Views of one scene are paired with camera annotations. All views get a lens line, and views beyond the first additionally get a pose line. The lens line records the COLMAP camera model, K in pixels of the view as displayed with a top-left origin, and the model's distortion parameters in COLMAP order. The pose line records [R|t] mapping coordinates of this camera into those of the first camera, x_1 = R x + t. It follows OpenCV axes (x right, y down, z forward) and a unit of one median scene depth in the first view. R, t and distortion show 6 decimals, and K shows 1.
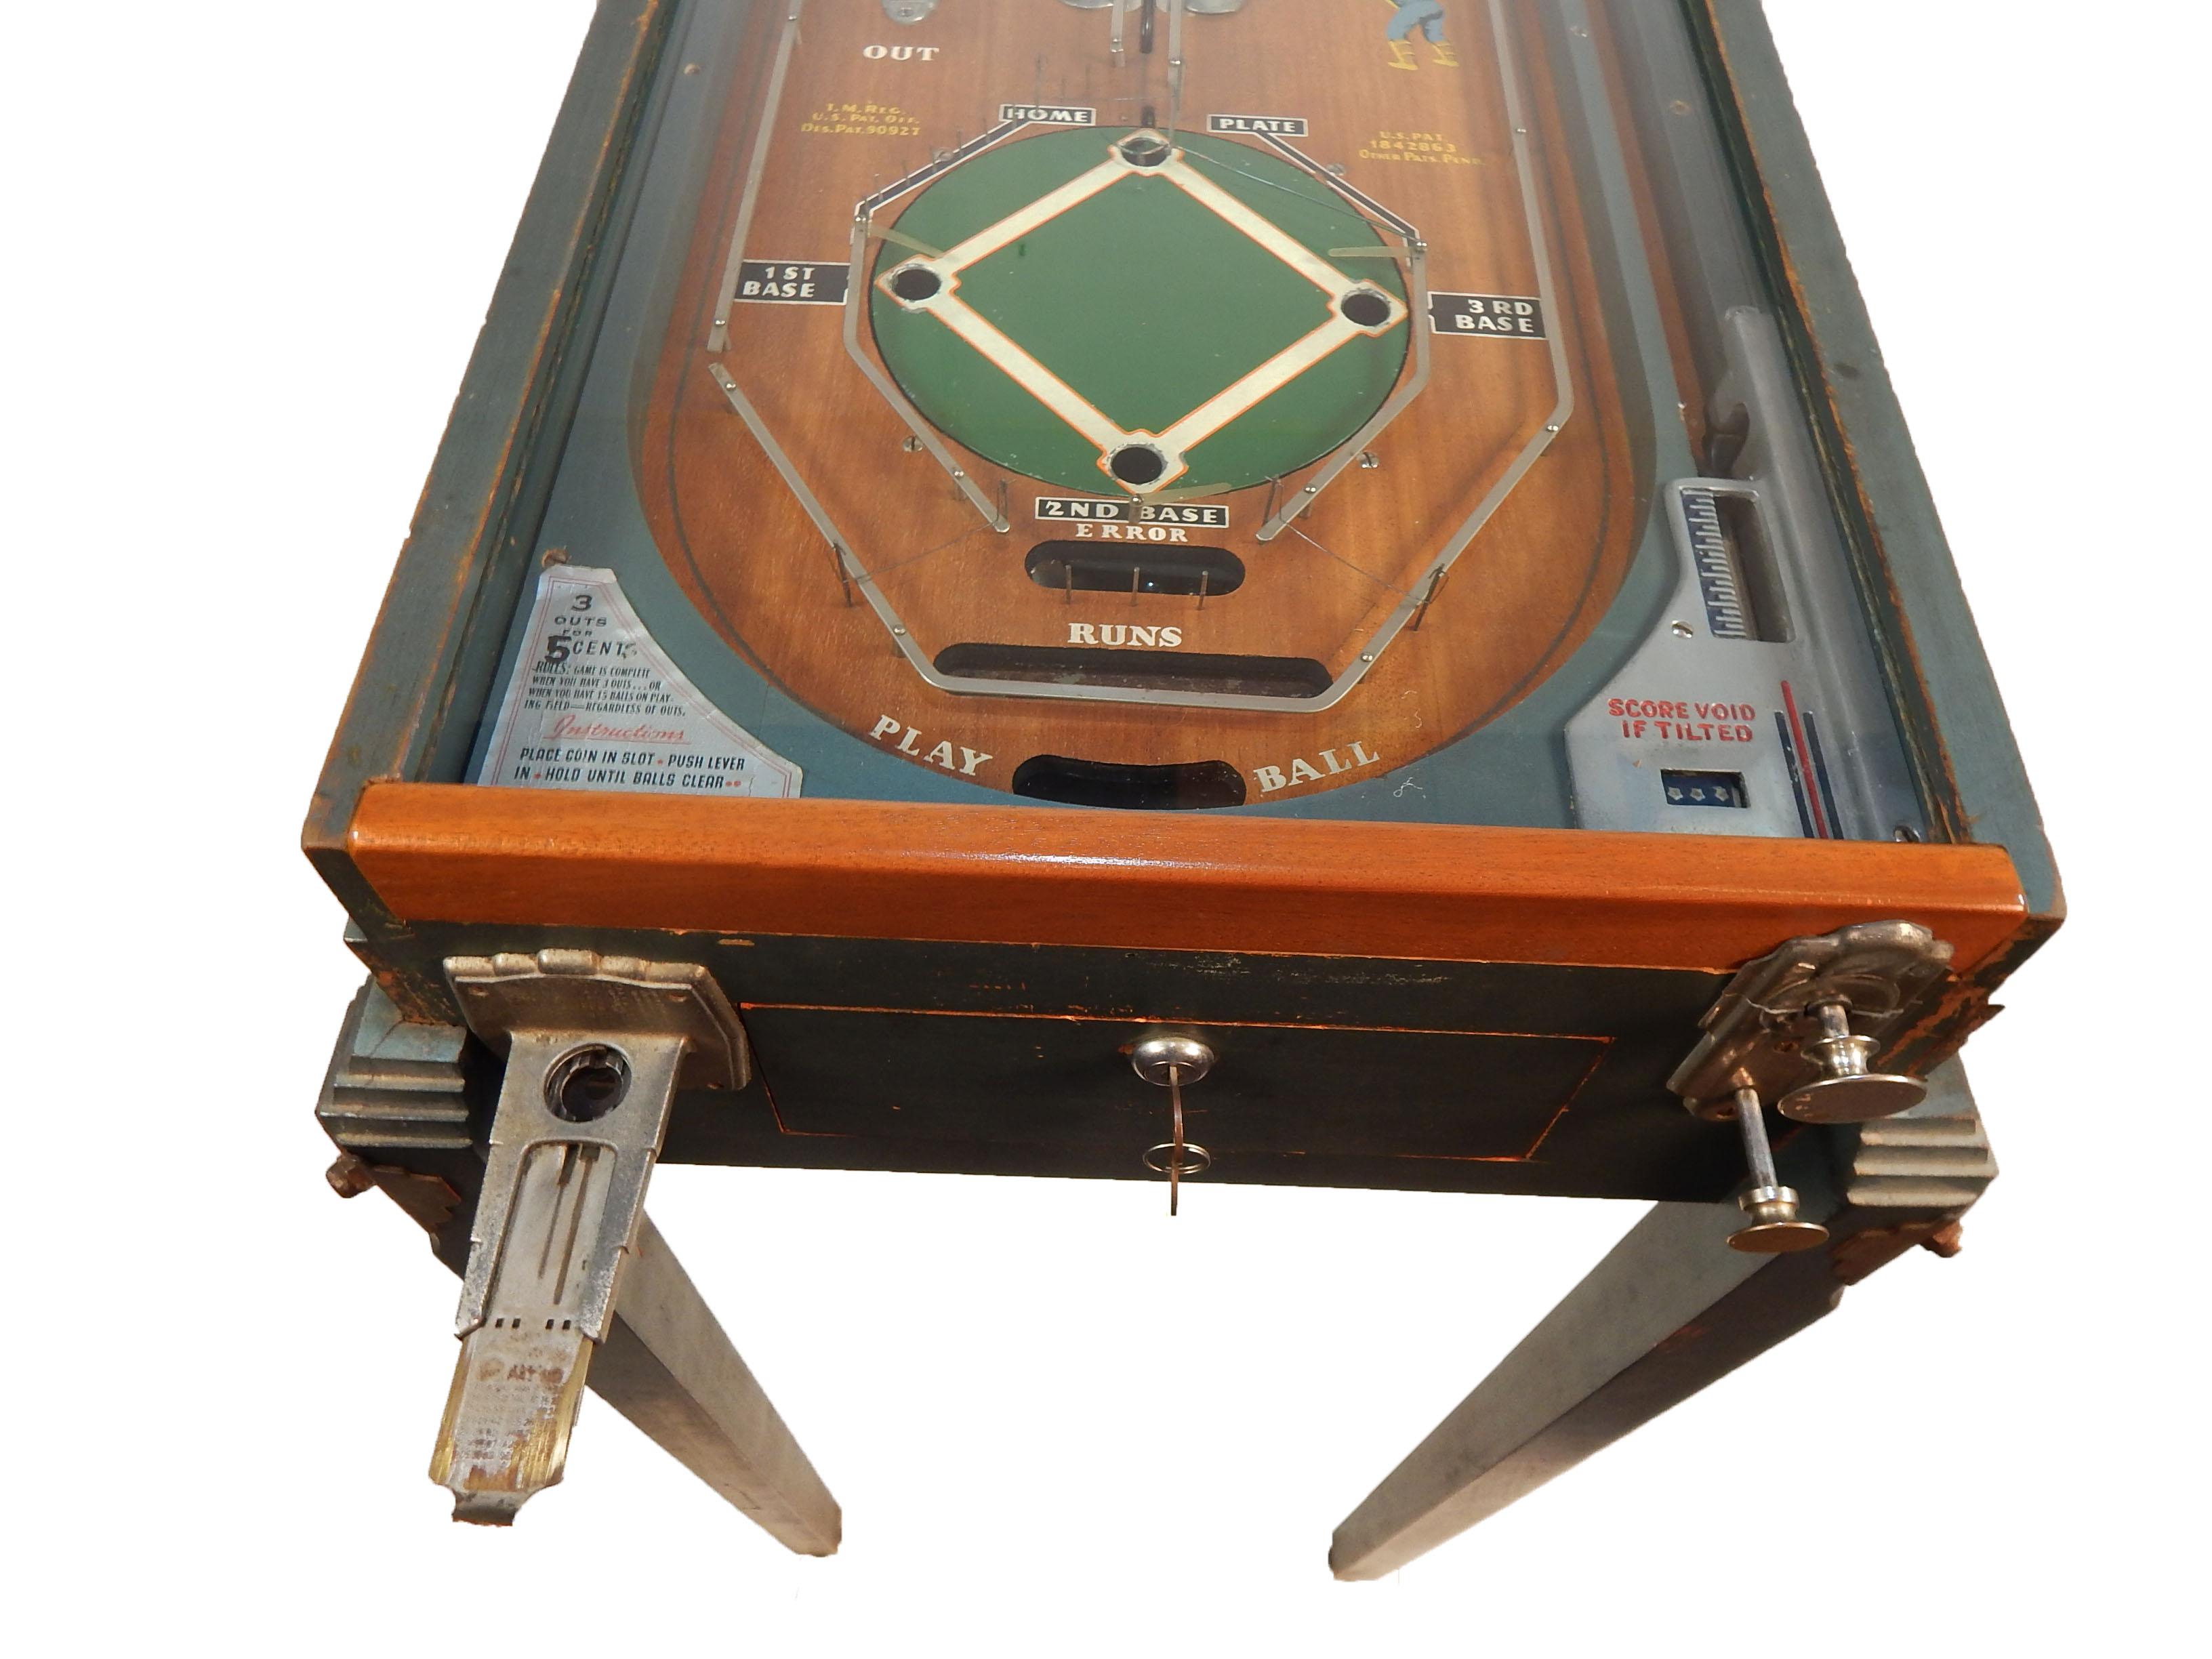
lens RADIAL K [[1465.4, 0, 1114.1], [0, 1465.4, 822.0], [0, 0, 1]] dist [0.007074, -0.005097]
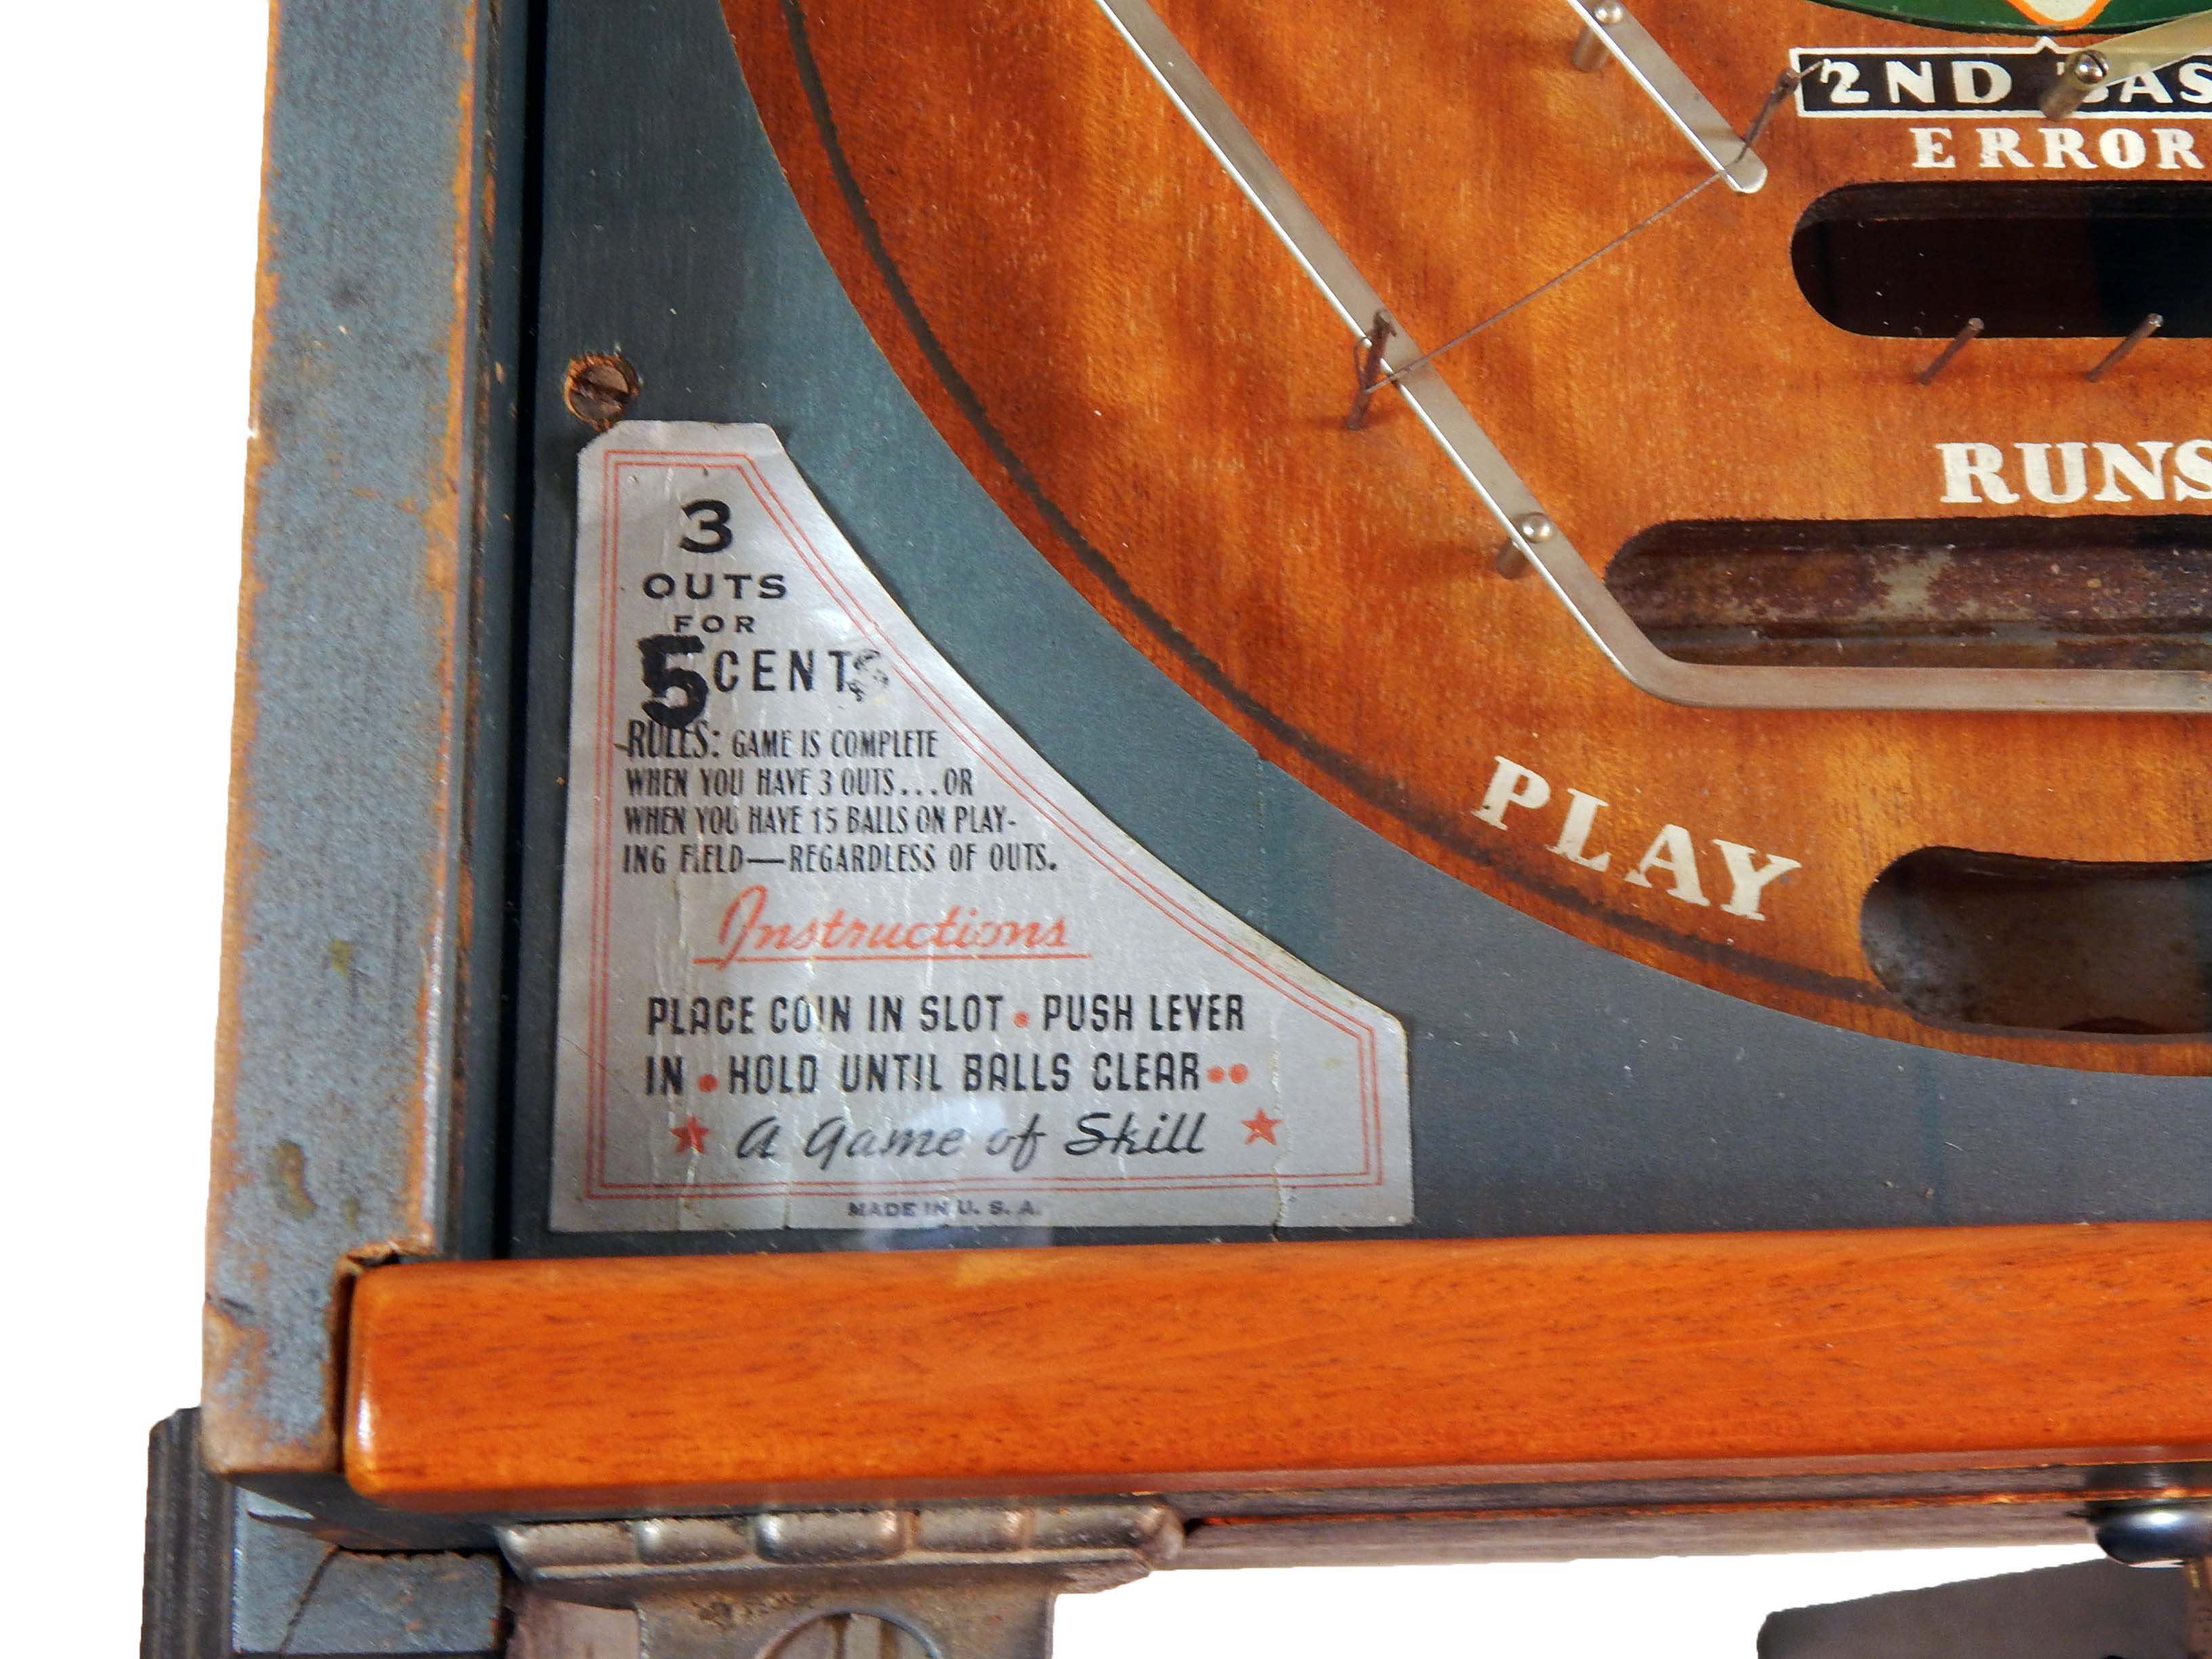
lens RADIAL K [[2845.5, 0, 1097.5], [0, 2845.5, 806.6], [0, 0, 1]] dist [-0.016734, 0.000000]
pose [[0.998414, -0.050833, 0.024203, -0.277076], [0.041912, 0.958106, 0.283332, -0.270698], [-0.037591, -0.281868, 0.958716, 0.288798]]
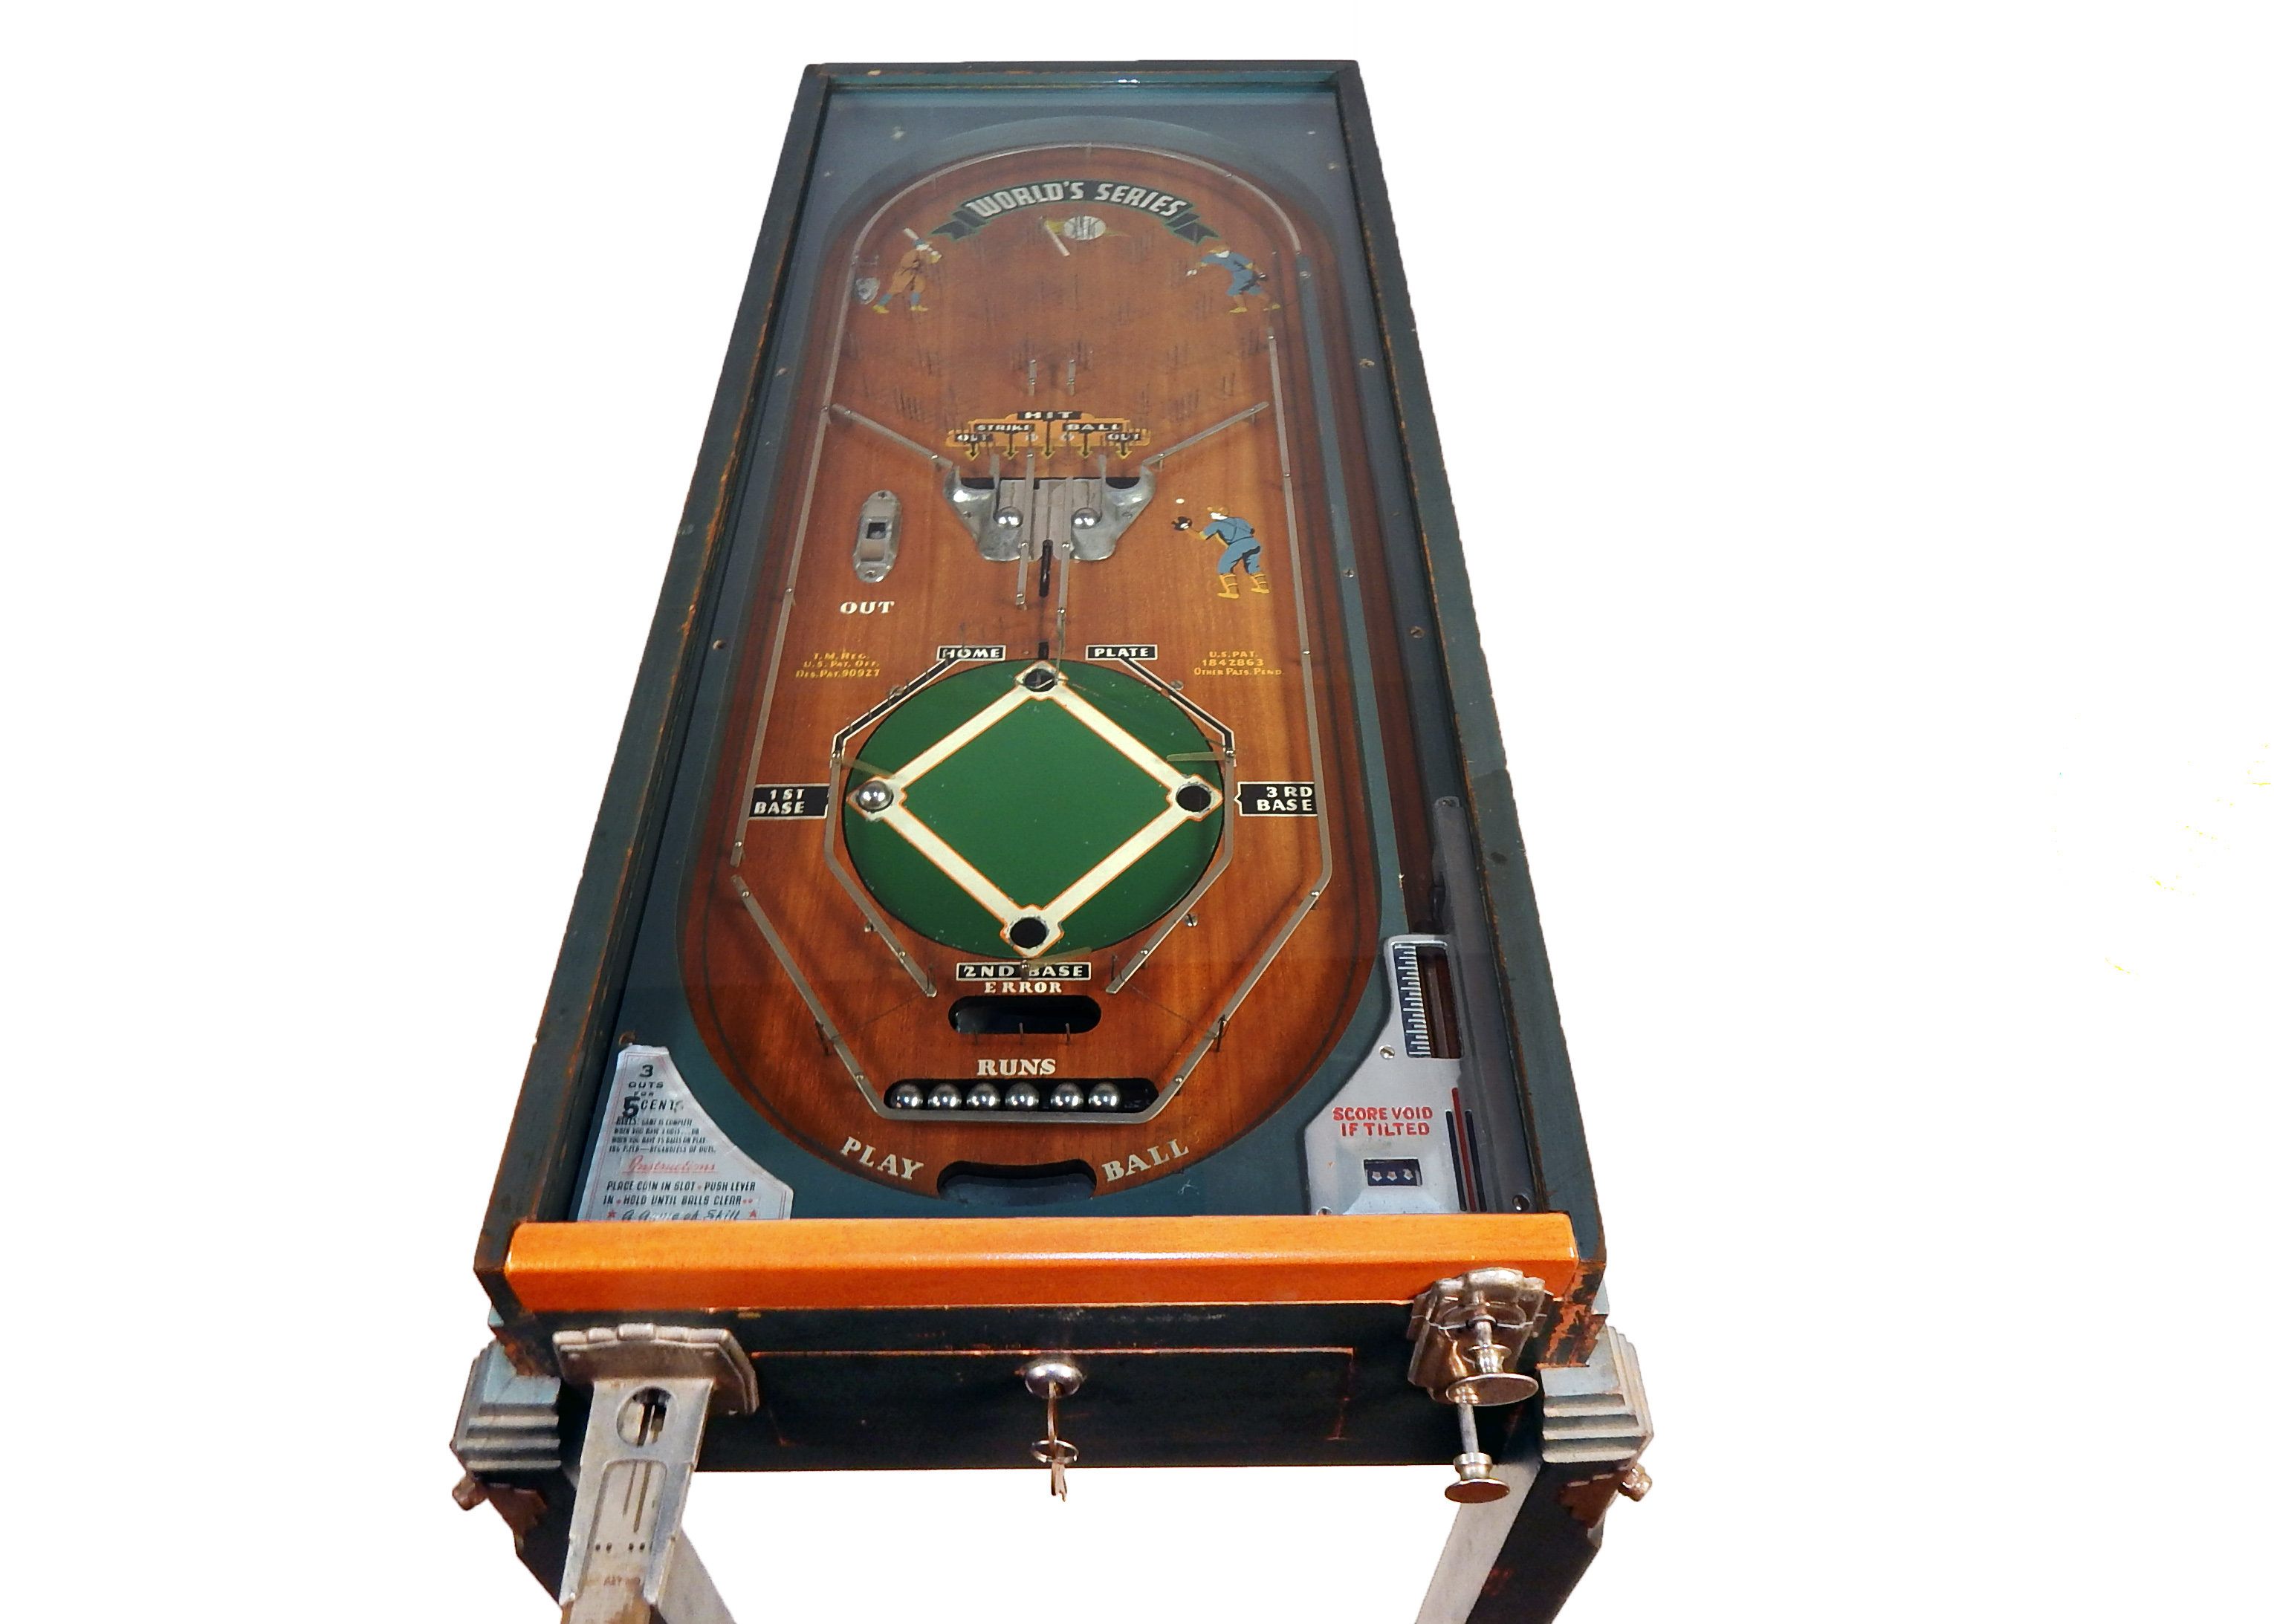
lens RADIAL K [[1605.8, 0, 1148.7], [0, 1605.8, 699.9], [0, 0, 1]] dist [0.000212, -0.000471]
pose [[0.998811, -0.048739, 0.000869, 0.159196], [0.047932, 0.978712, -0.199561, -0.164337], [0.008875, 0.199366, 0.979885, -0.649787]]
